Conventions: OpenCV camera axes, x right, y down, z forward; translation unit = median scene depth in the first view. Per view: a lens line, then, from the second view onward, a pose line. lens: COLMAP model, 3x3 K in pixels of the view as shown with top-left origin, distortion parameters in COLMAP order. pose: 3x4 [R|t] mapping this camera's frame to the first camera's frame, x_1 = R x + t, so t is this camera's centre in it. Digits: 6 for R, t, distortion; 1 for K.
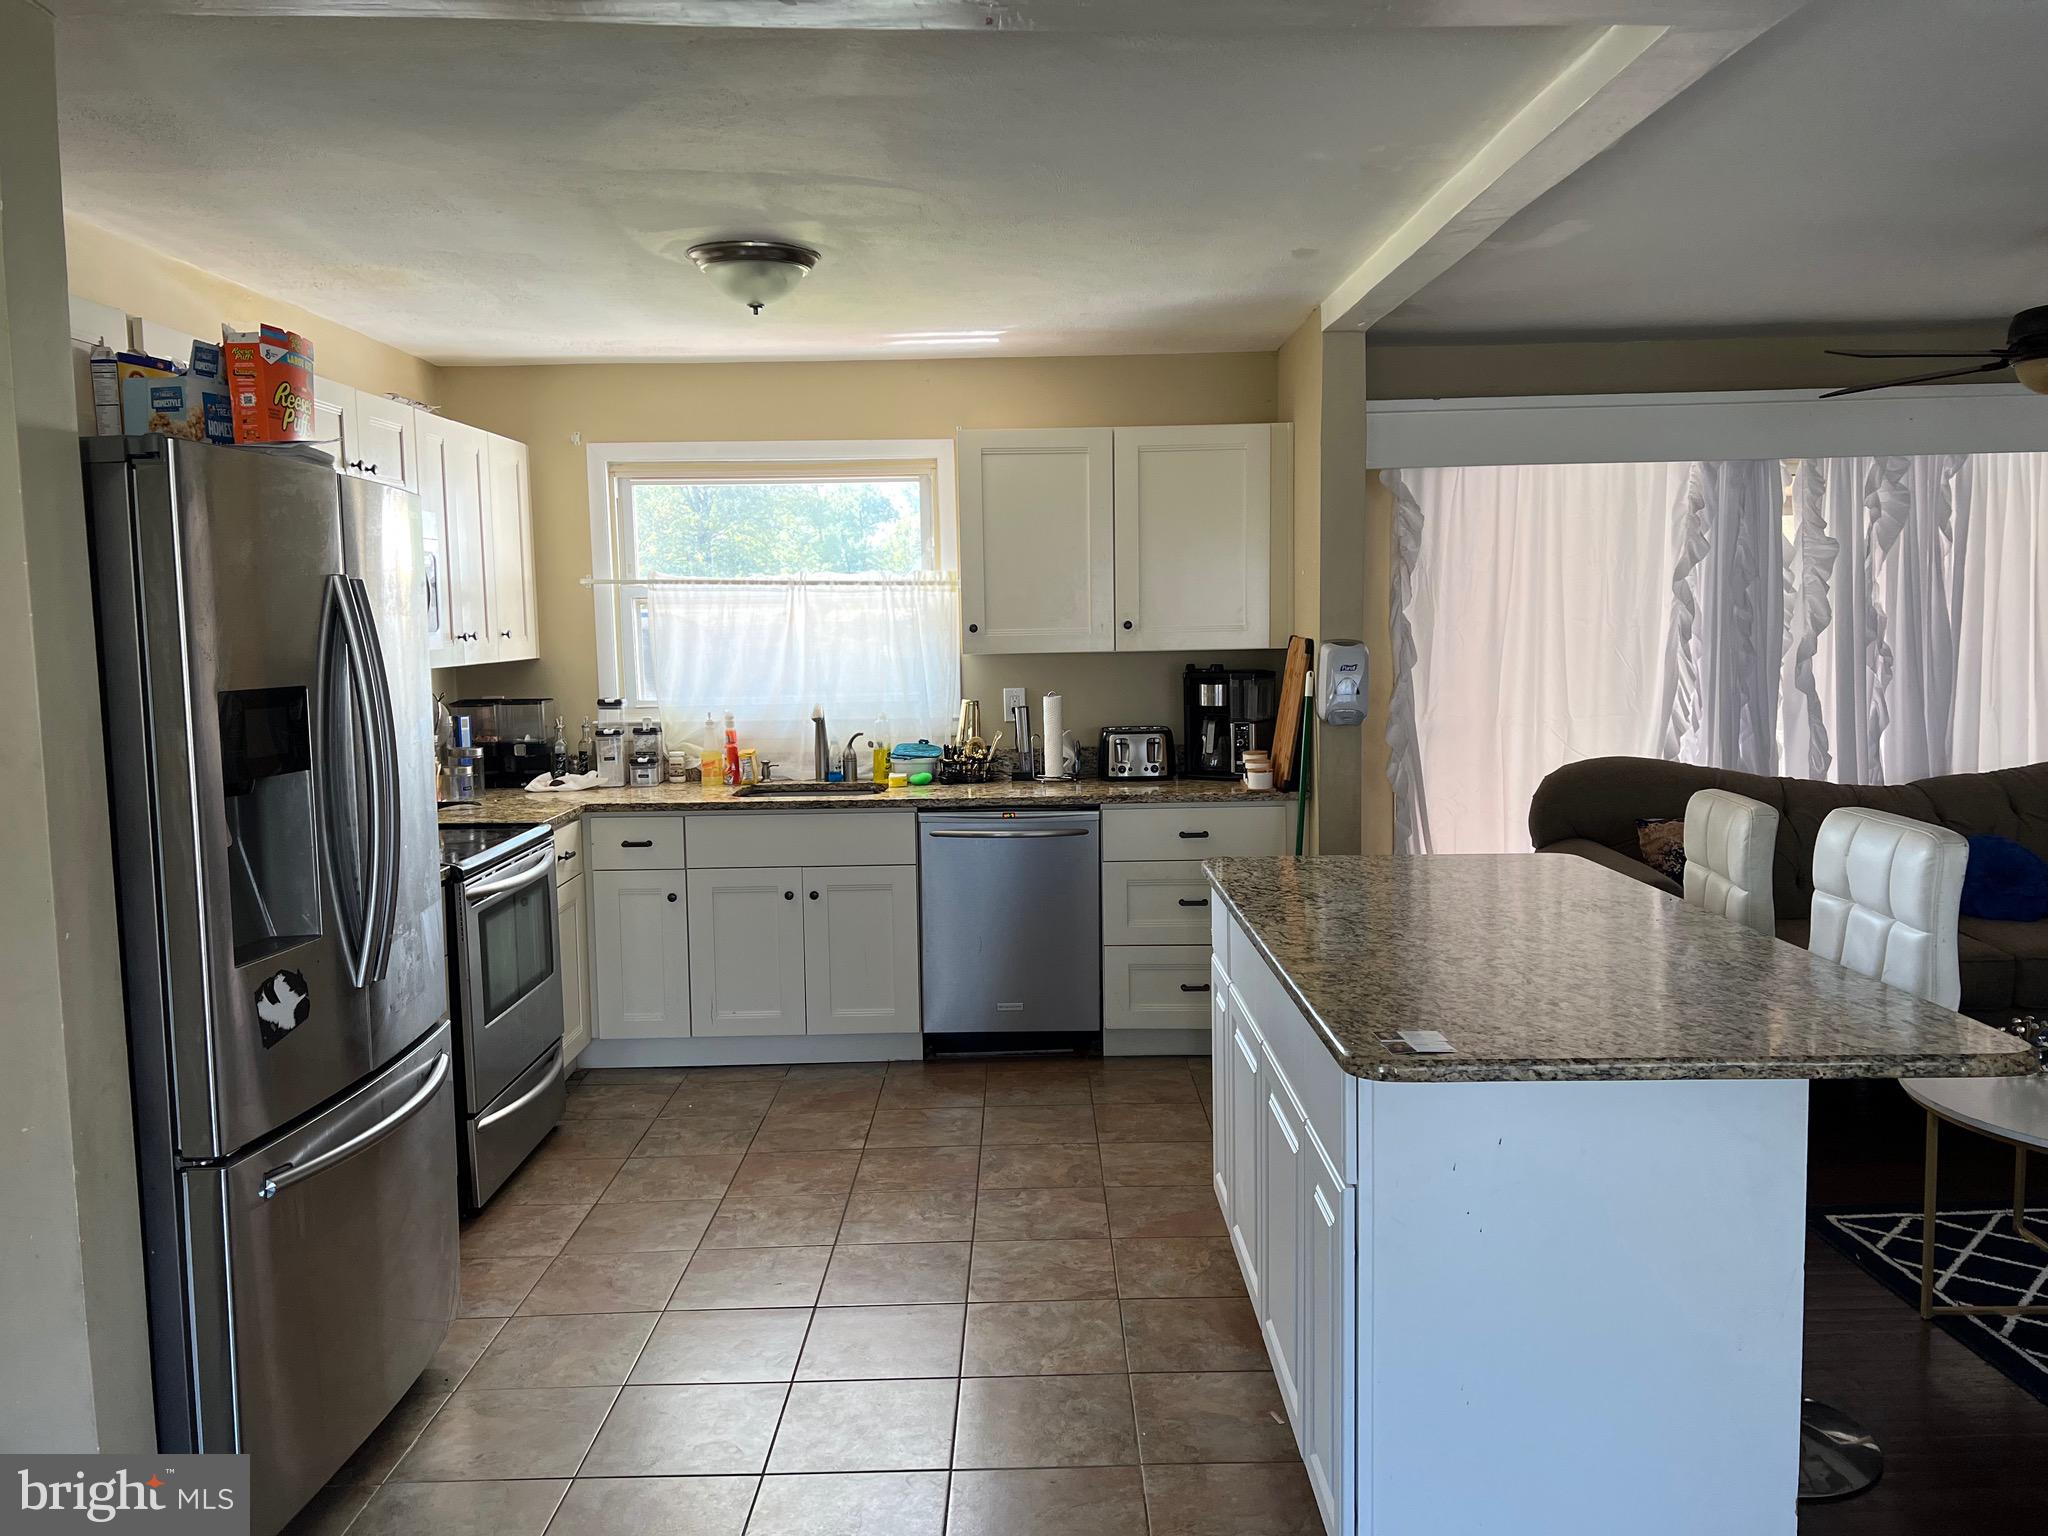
lens RADIAL K [[1519.1, 0, 1021.5], [0, 1519.1, 782.9], [0, 0, 1]] dist [-0.000958, -0.012287]
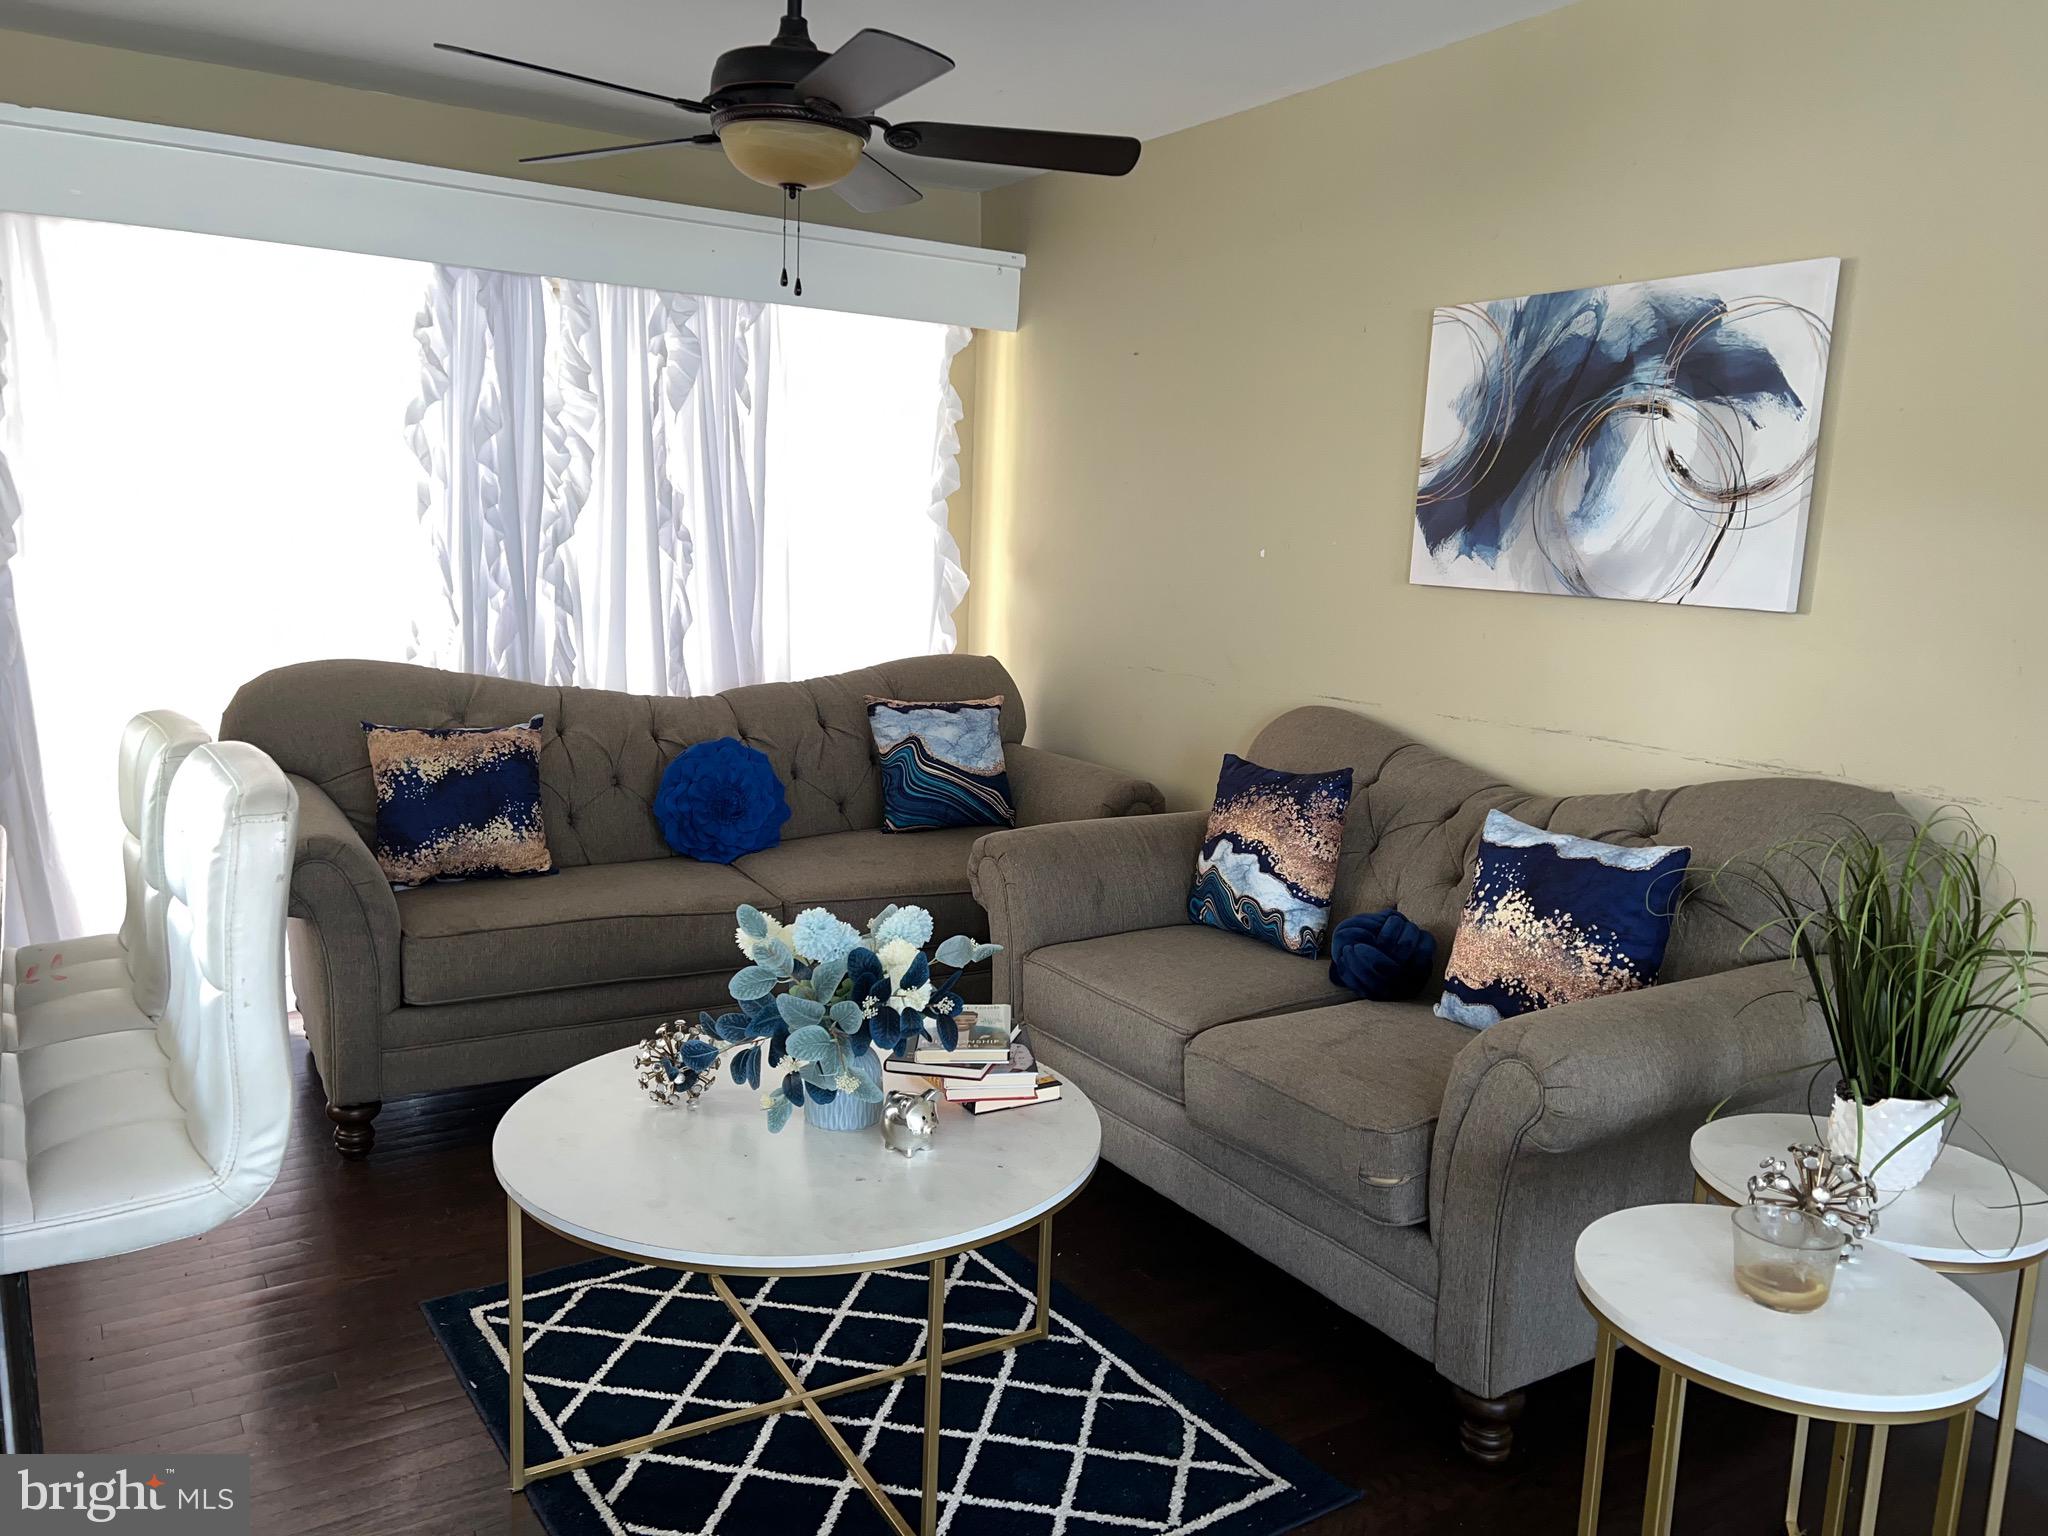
lens RADIAL K [[1519.1, 0, 1027.5], [0, 1519.1, 764.7], [0, 0, 1]] dist [-0.000958, -0.012287]
pose [[0.828200, -0.029787, 0.559641, 0.262985], [0.002748, 0.998790, 0.049095, -0.001312], [-0.560427, -0.039122, 0.827280, 0.205457]]
